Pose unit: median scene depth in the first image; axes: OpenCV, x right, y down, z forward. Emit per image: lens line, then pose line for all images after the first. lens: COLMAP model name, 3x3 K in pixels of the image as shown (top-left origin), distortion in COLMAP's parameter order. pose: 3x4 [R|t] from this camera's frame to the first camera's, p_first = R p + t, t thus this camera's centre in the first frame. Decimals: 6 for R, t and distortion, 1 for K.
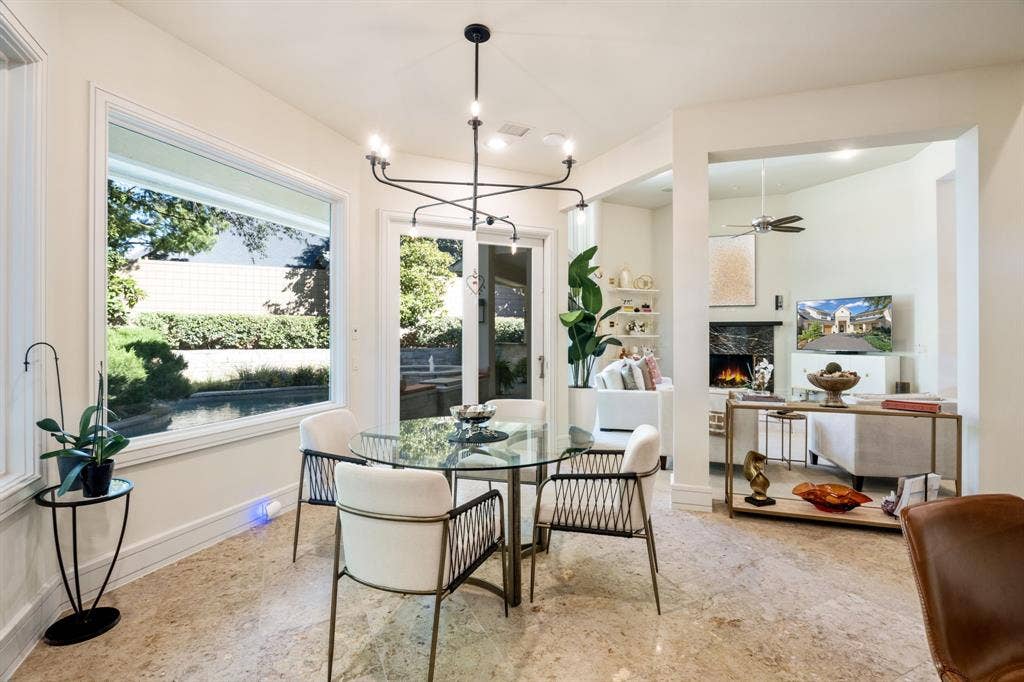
lens RADIAL K [[488.6, 0, 532.1], [0, 488.6, 331.5], [0, 0, 1]] dist [-0.001399, -0.000092]
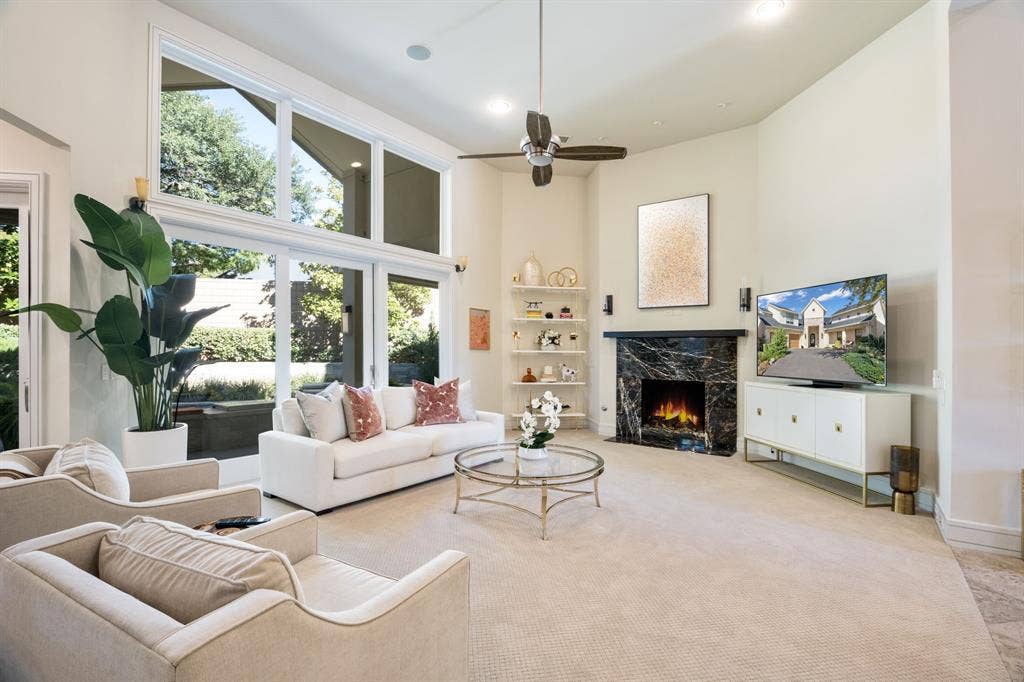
lens RADIAL K [[488.6, 0, 518.5], [0, 488.6, 349.6], [0, 0, 1]] dist [-0.001399, -0.000092]
pose [[0.950457, 0.008042, -0.310751, 0.419927], [-0.007319, 0.999967, 0.003493, 0.004606], [0.310769, -0.001045, 0.950485, 0.315171]]
